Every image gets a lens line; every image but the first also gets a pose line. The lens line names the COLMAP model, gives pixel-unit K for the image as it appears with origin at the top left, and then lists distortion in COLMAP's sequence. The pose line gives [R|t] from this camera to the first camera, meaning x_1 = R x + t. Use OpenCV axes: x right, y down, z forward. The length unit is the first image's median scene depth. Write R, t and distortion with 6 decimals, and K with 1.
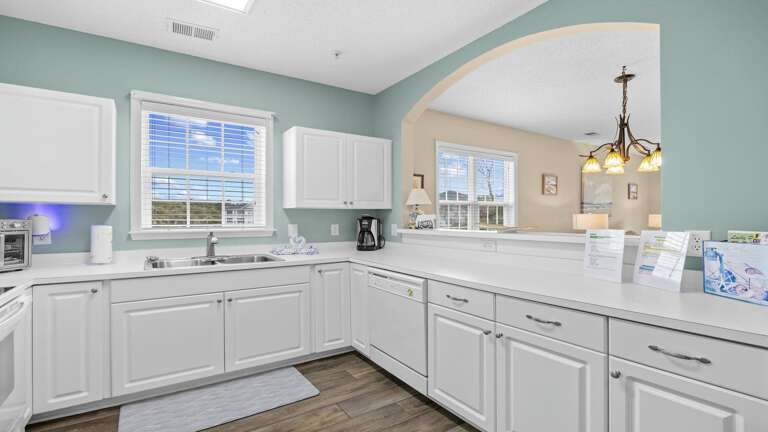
lens RADIAL K [[361.5, 0, 383.6], [0, 361.5, 216.5], [0, 0, 1]] dist [-0.004166, -0.001489]
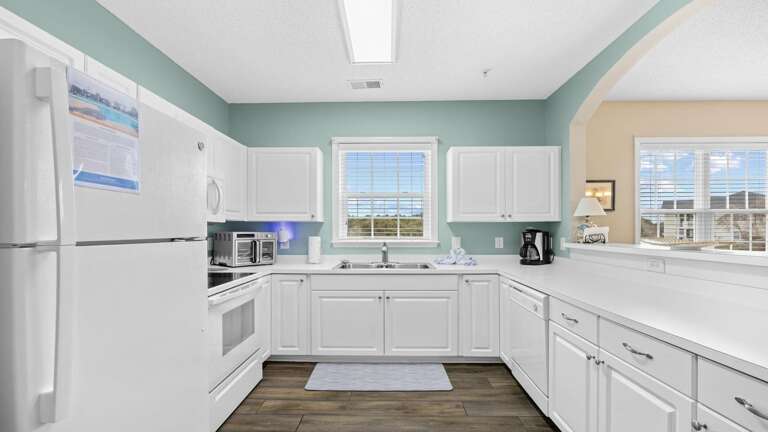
lens RADIAL K [[361.5, 0, 380.5], [0, 361.5, 234.3], [0, 0, 1]] dist [-0.004166, -0.001489]
pose [[0.822839, 0.004912, -0.568254, 0.237904], [0.002582, 0.999920, 0.012381, -0.000206], [0.568269, -0.011655, 0.822760, -0.025467]]
